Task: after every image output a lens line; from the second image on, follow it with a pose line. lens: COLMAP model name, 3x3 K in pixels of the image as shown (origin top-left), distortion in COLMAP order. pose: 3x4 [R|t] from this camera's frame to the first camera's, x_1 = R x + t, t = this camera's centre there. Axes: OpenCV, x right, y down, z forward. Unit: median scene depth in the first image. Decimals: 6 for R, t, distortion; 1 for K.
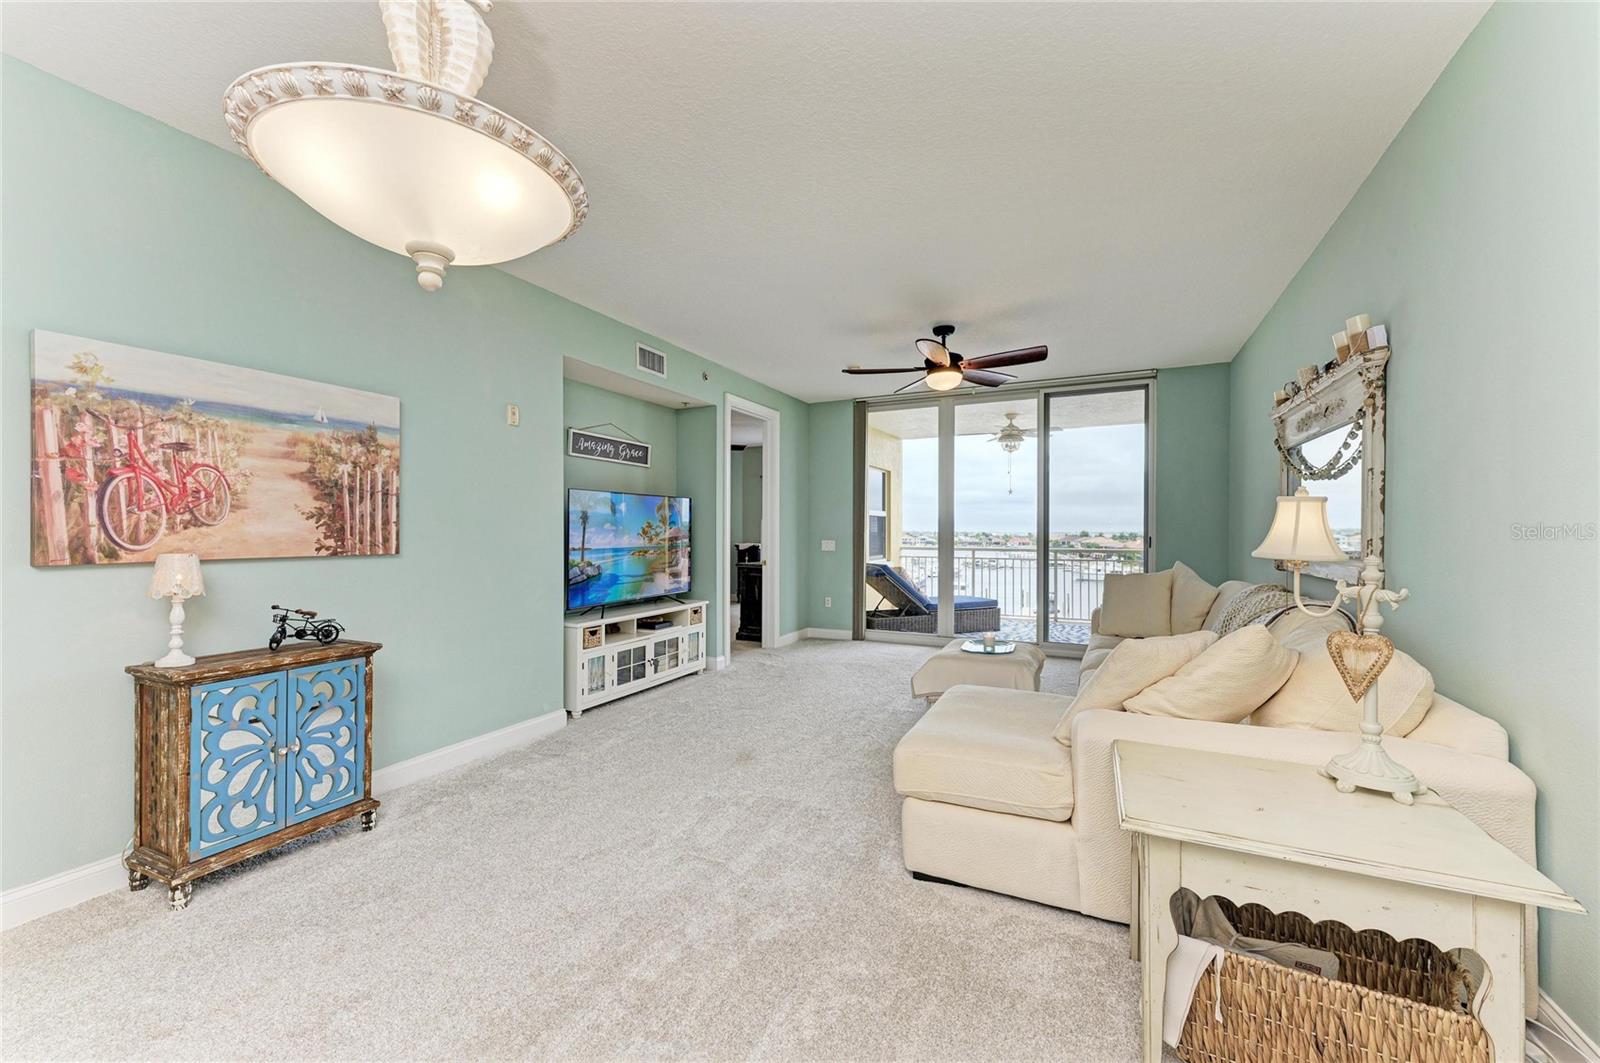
lens RADIAL K [[623.4, 0, 798.3], [0, 623.4, 532.0], [0, 0, 1]] dist [0.013954, 0.000247]
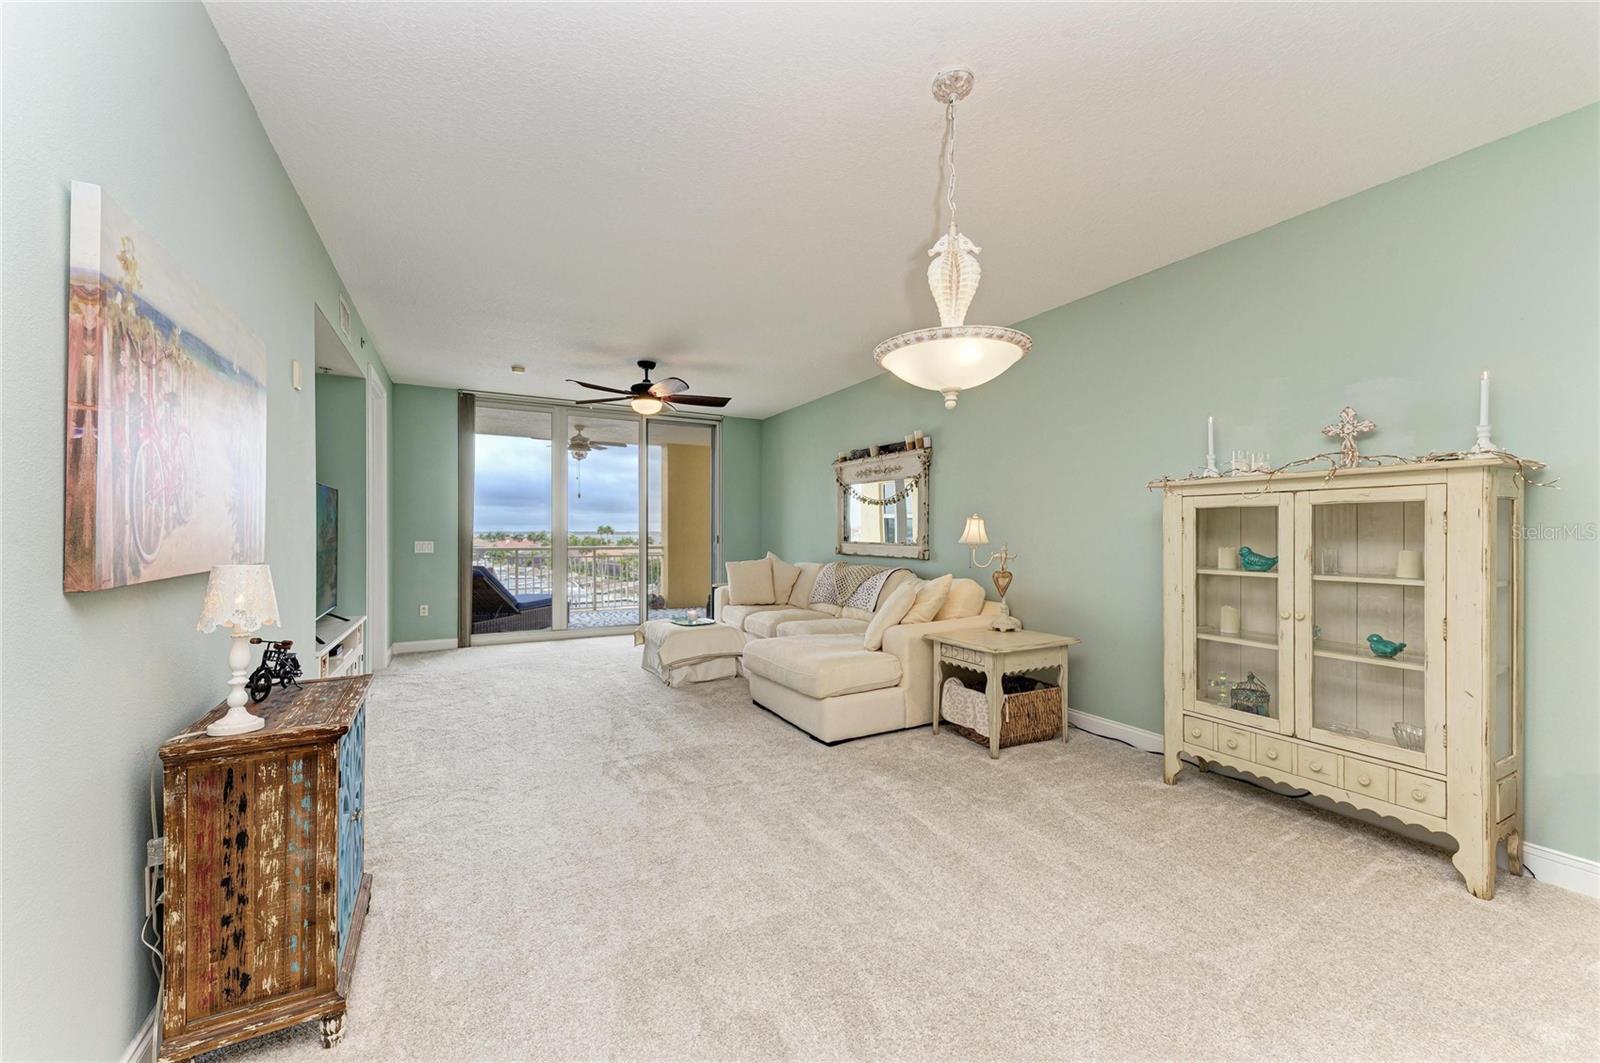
lens RADIAL K [[623.4, 0, 800.7], [0, 623.4, 532.2], [0, 0, 1]] dist [0.013954, 0.000247]
pose [[0.583005, 0.001028, 0.812468, -0.599337], [-0.001404, 0.999999, -0.000257, -0.000278], [-0.812467, -0.000991, 0.583006, 0.062513]]
